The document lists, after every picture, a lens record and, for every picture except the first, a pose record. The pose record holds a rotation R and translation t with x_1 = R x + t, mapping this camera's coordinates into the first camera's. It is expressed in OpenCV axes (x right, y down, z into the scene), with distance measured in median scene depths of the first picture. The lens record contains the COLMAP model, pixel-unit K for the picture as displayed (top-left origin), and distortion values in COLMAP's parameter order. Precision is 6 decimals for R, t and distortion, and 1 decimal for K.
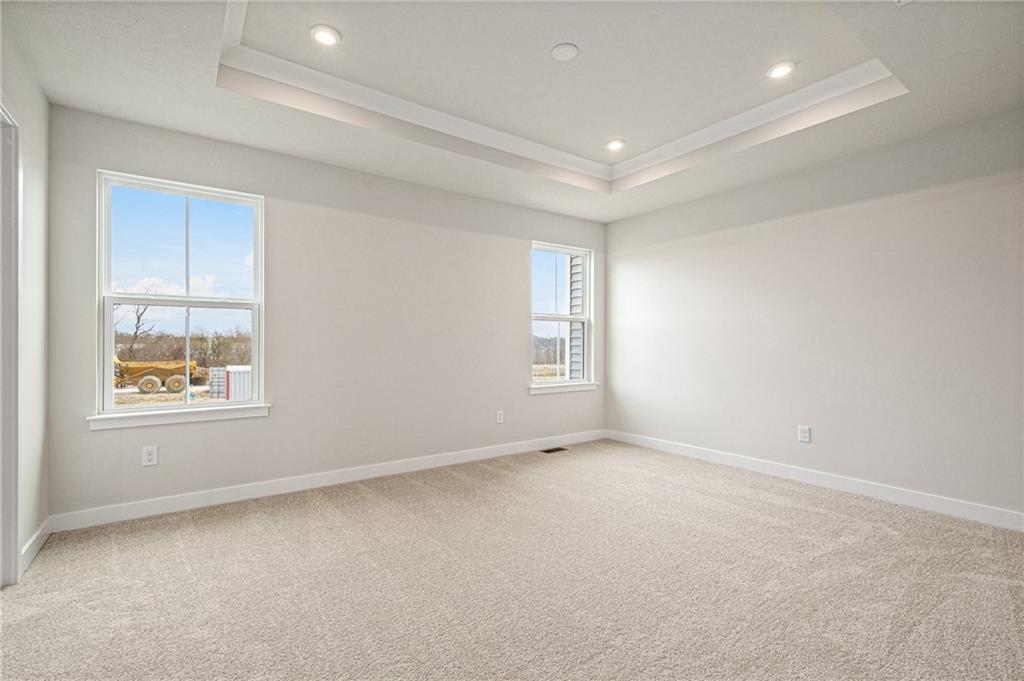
lens RADIAL K [[411.3, 0, 501.0], [0, 411.3, 343.2], [0, 0, 1]] dist [-0.008323, -0.000094]
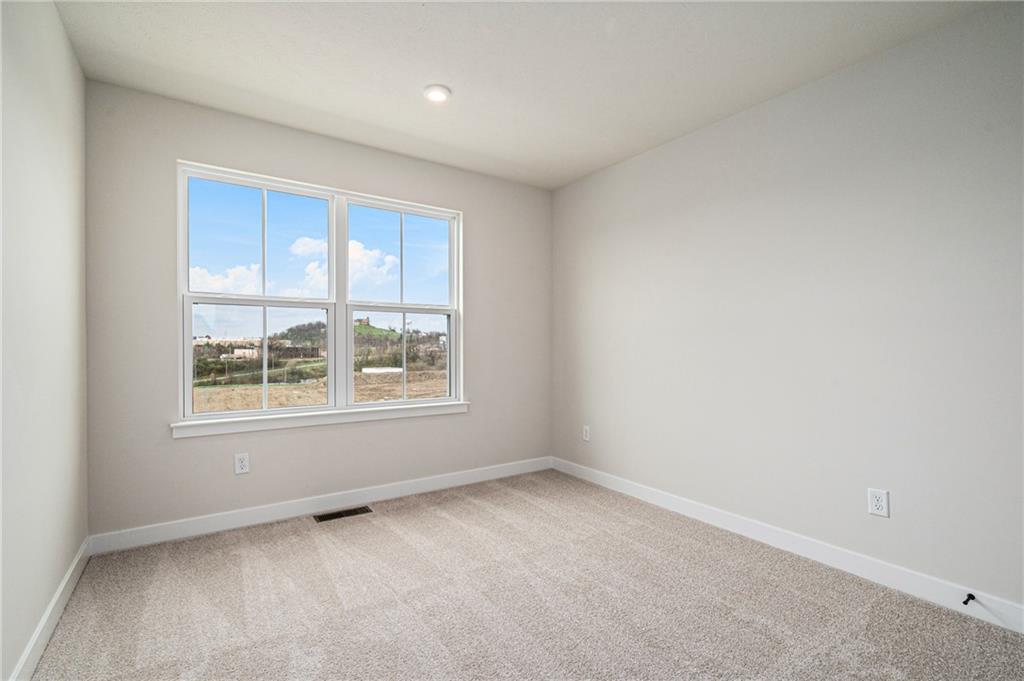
lens RADIAL K [[487.7, 0, 521.8], [0, 487.7, 349.7], [0, 0, 1]] dist [0.002156, -0.000040]
pose [[0.998266, 0.001023, 0.058858, -0.243451], [-0.001455, 0.999972, 0.007287, 0.000619], [-0.058849, -0.007360, 0.998240, -0.154014]]
